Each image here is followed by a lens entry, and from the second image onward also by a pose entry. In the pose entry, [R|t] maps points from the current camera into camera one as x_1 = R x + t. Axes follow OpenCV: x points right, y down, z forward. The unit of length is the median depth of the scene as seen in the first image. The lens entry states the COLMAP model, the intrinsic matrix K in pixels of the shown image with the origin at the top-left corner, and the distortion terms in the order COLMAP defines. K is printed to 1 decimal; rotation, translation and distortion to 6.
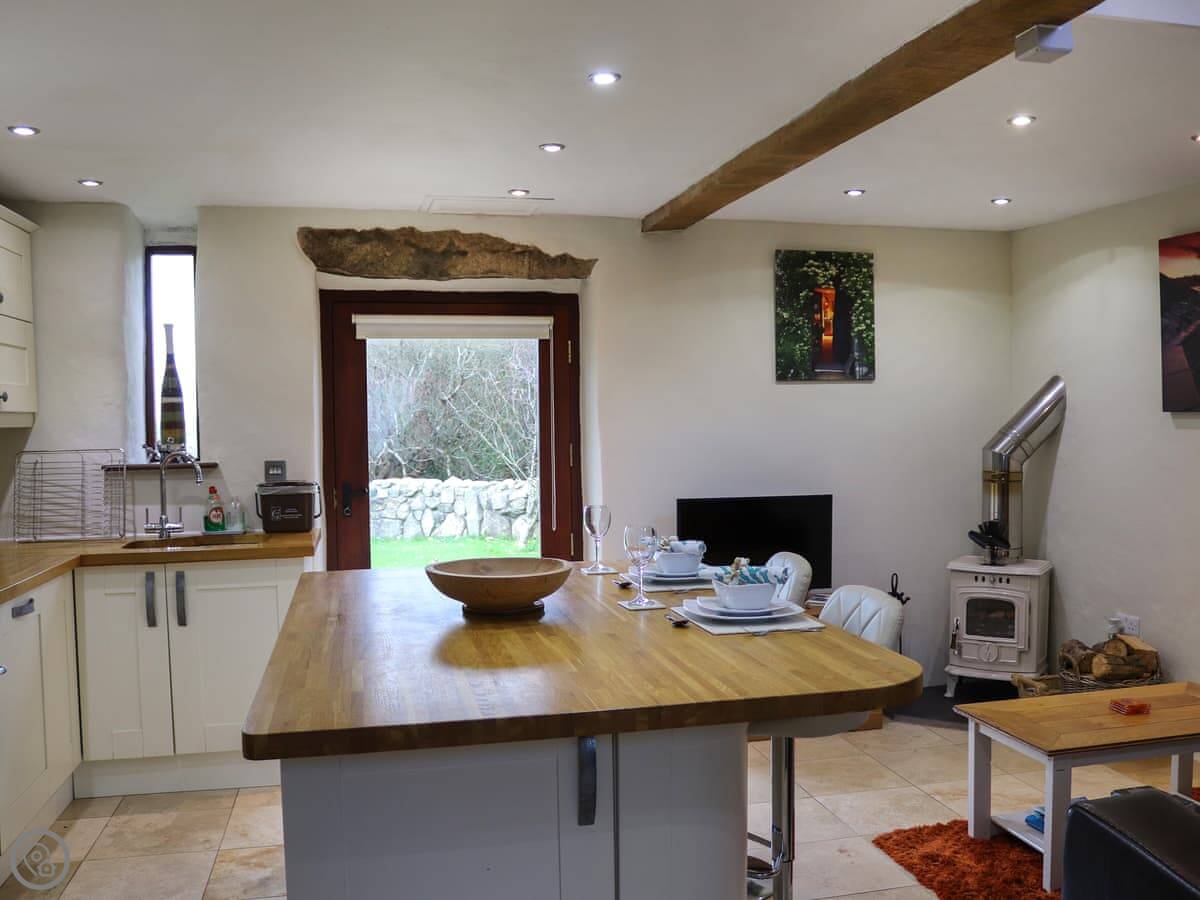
lens RADIAL K [[1101.0, 0, 663.6], [0, 1101.0, 466.6], [0, 0, 1]] dist [-0.174249, 0.123969]
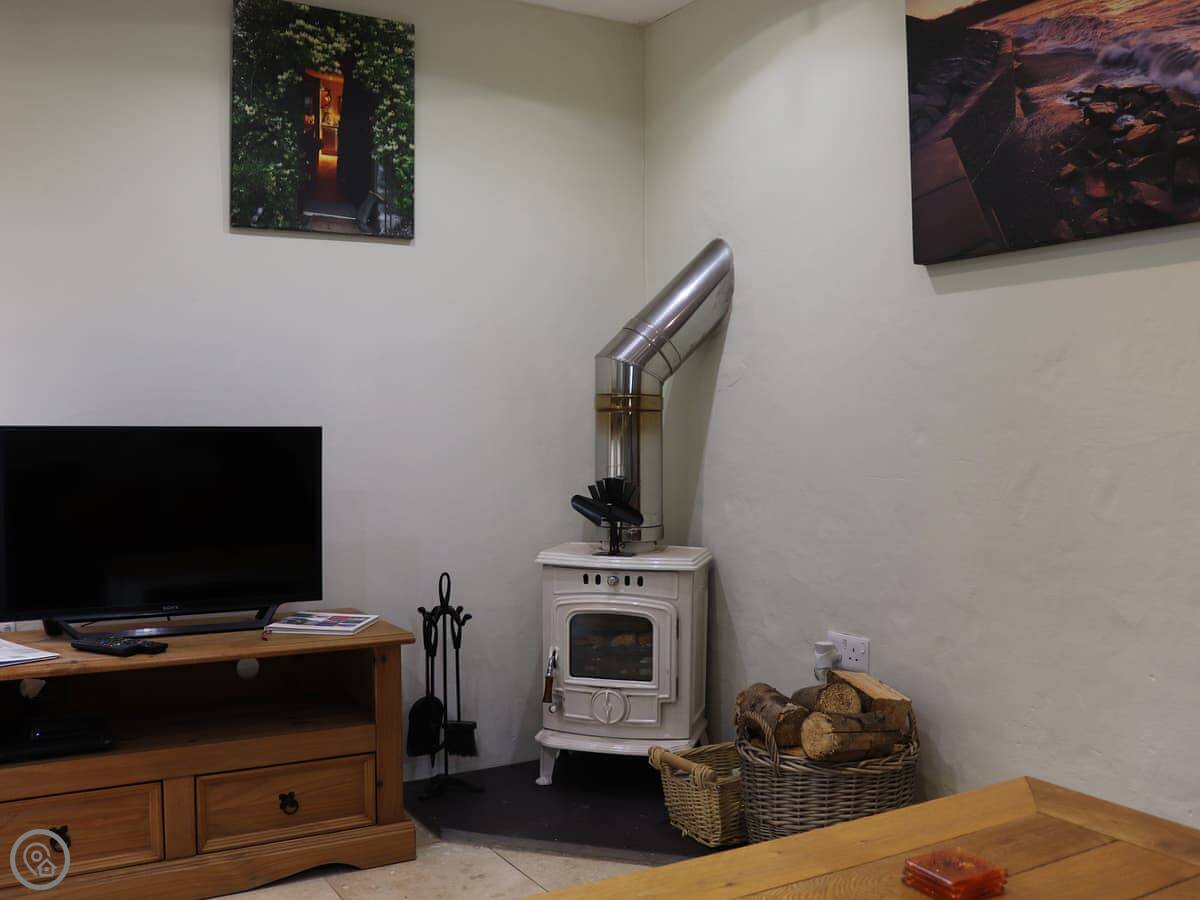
lens RADIAL K [[1127.7, 0, 600.0], [0, 1127.7, 450.0], [0, 0, 1]] dist [-0.163826, 0.177075]
pose [[0.962916, 0.004935, 0.269755, 0.139387], [0.003340, 0.999538, -0.030207, 0.055104], [-0.269780, 0.029988, 0.962455, 0.437554]]
